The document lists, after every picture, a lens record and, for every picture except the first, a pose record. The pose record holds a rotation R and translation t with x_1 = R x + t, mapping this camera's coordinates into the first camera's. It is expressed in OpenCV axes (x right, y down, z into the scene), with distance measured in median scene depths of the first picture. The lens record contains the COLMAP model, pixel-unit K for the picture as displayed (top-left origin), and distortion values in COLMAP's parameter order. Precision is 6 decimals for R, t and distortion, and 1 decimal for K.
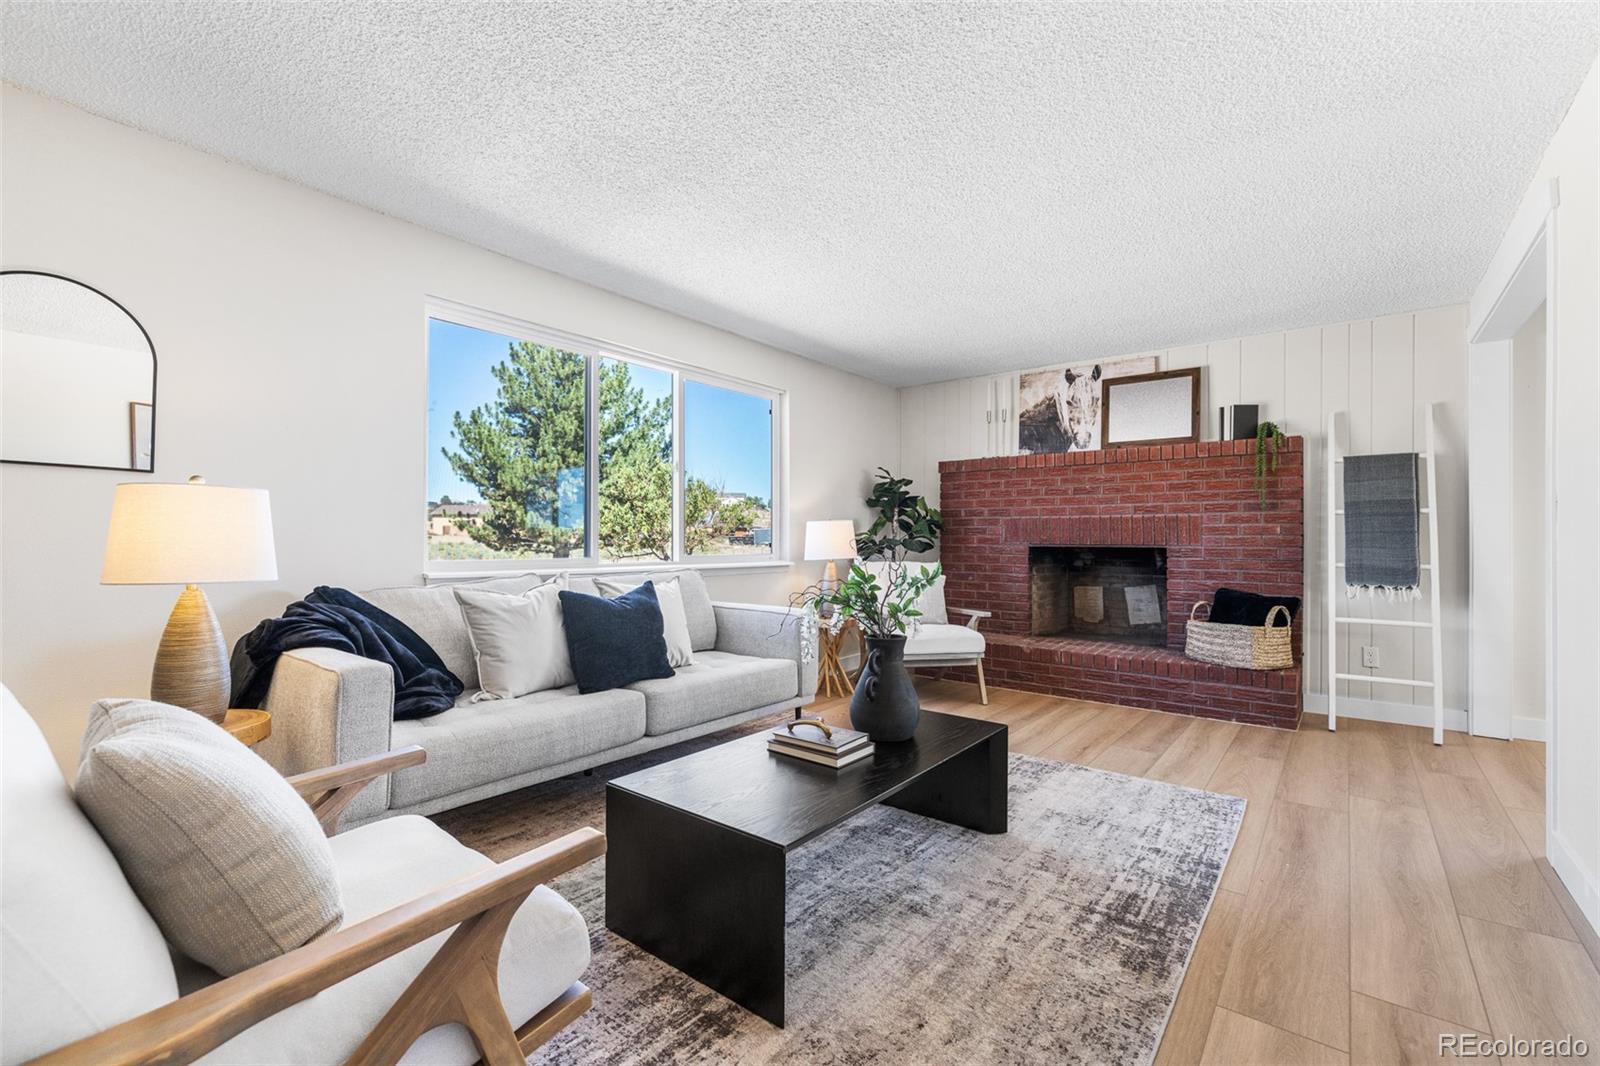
lens RADIAL K [[690.6, 0, 791.5], [0, 690.6, 532.8], [0, 0, 1]] dist [-0.004067, 0.000537]
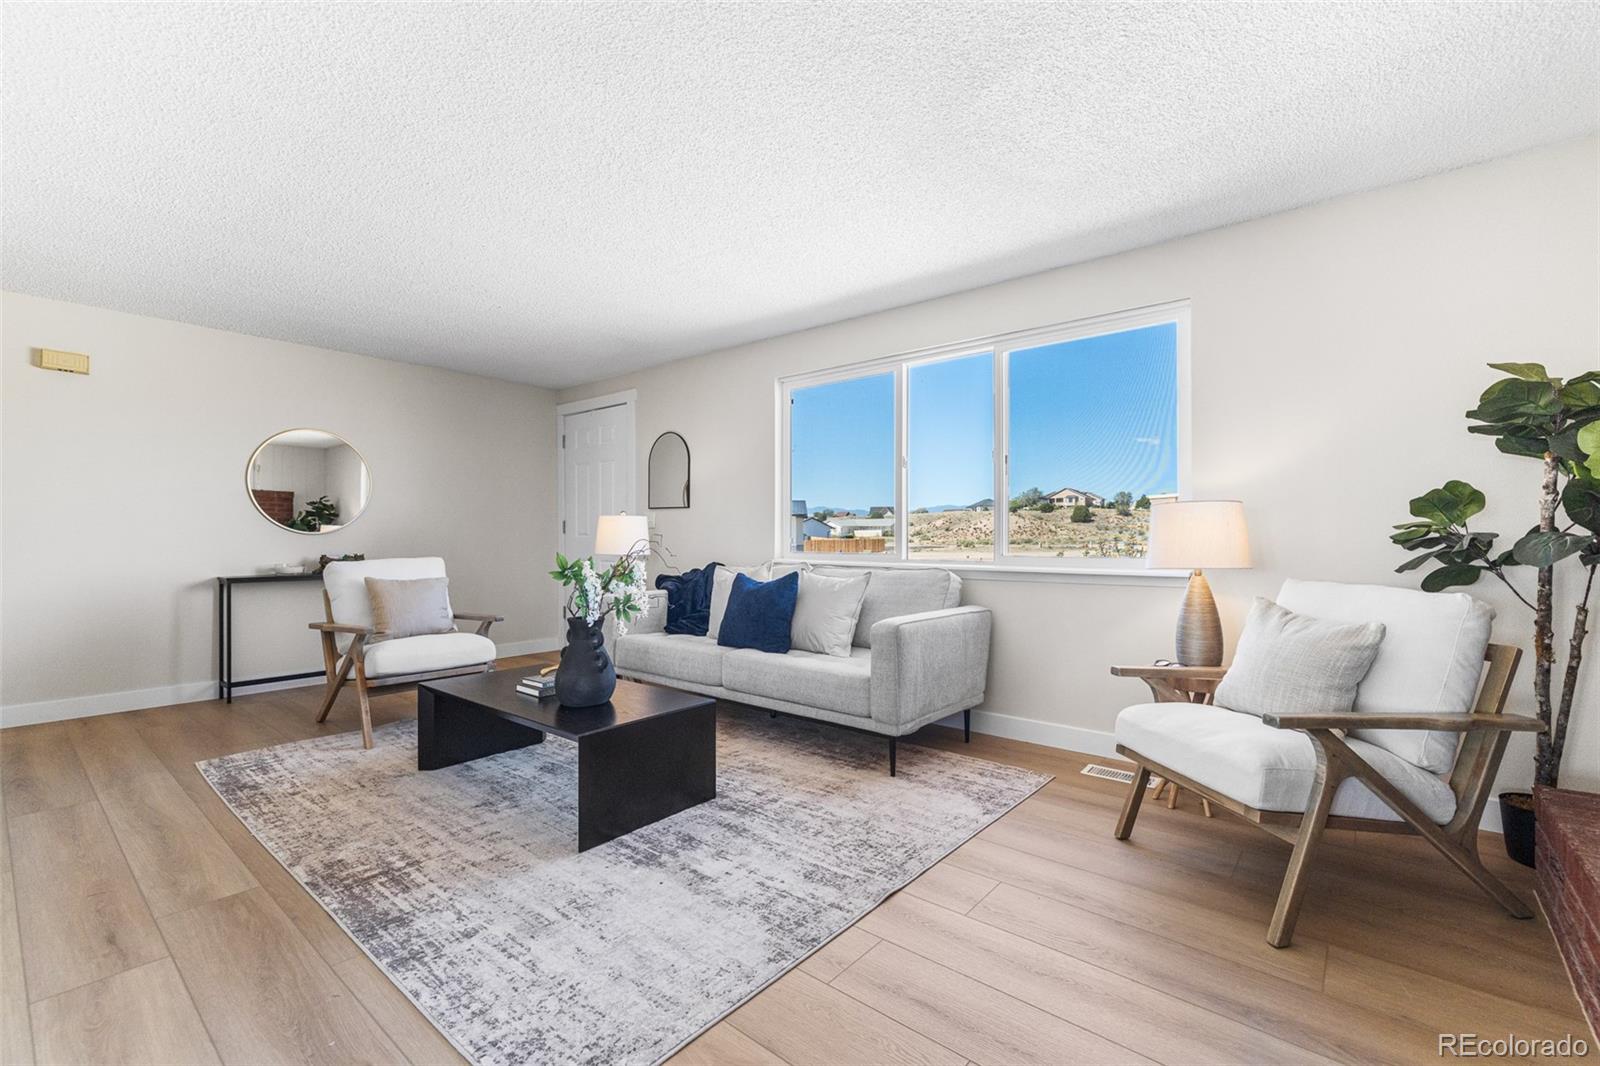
lens RADIAL K [[690.6, 0, 804.3], [0, 690.6, 531.9], [0, 0, 1]] dist [-0.004067, 0.000537]
pose [[-0.013583, -0.012657, -0.999828, 1.534490], [0.006203, 0.999900, -0.012743, 0.027685], [0.999889, -0.006375, -0.013503, 1.639689]]
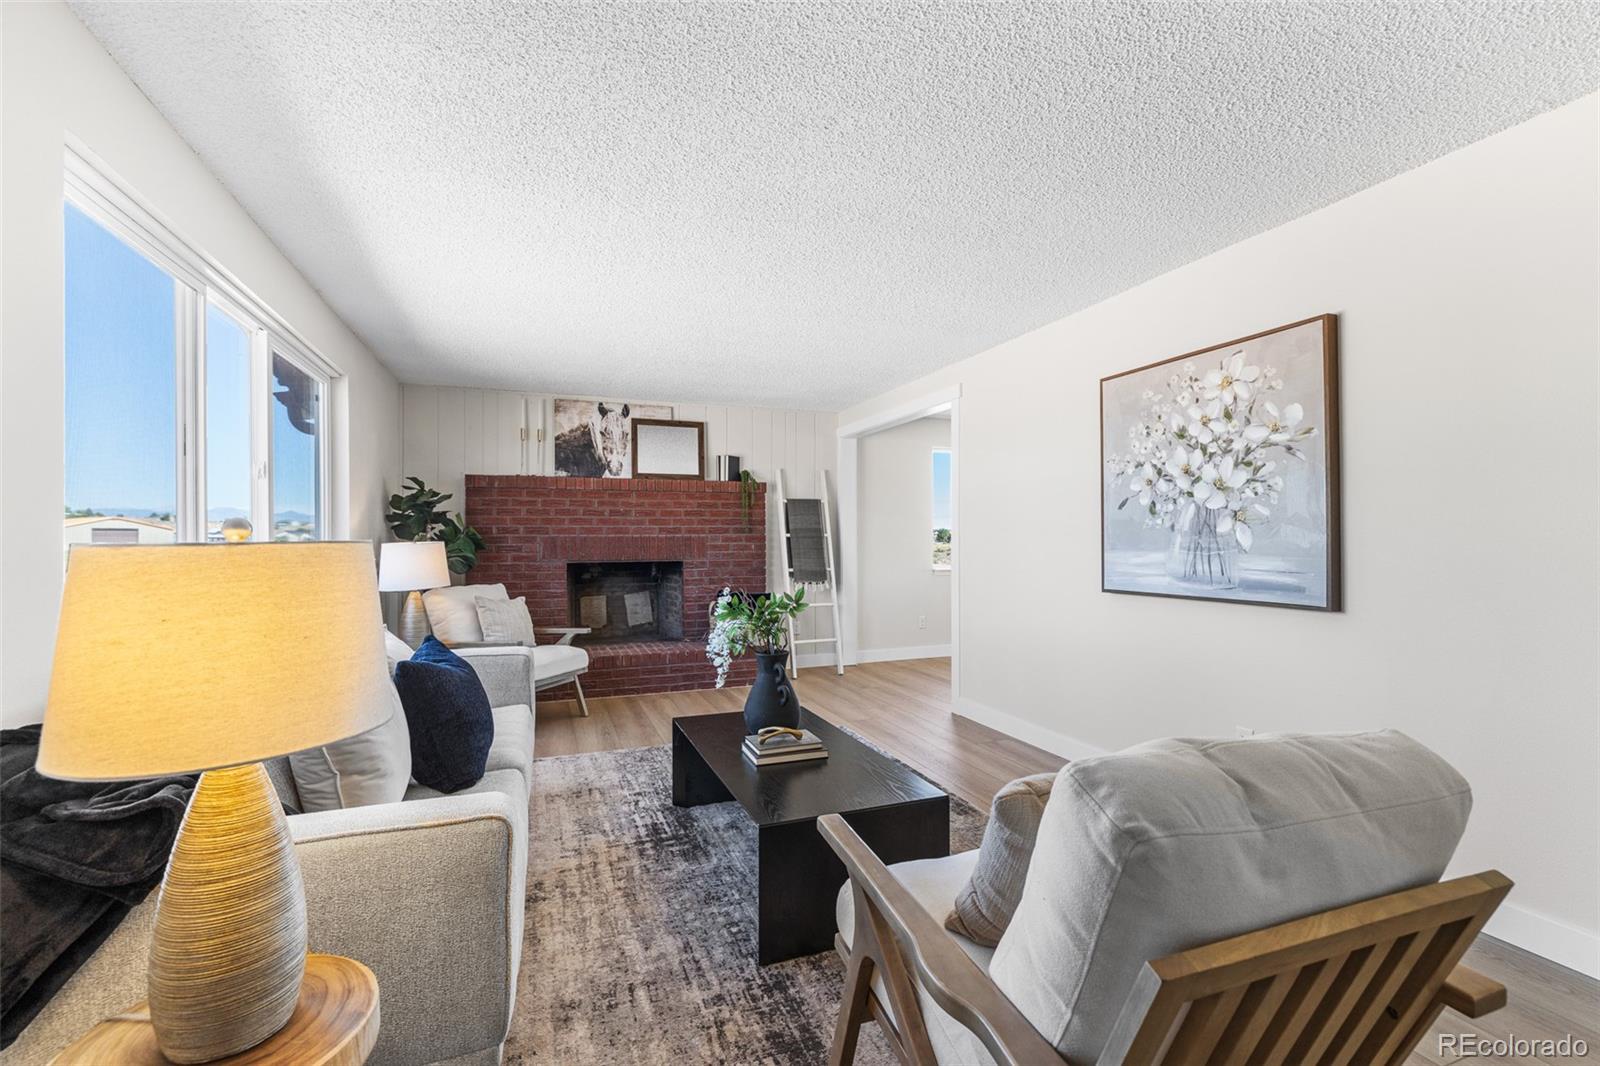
lens RADIAL K [[690.6, 0, 808.9], [0, 690.6, 537.8], [0, 0, 1]] dist [-0.004067, 0.000537]
pose [[0.504215, -0.004203, 0.863568, -0.410866], [-0.000796, 0.999985, 0.005332, -0.026719], [-0.863578, -0.003376, 0.504205, 0.155335]]
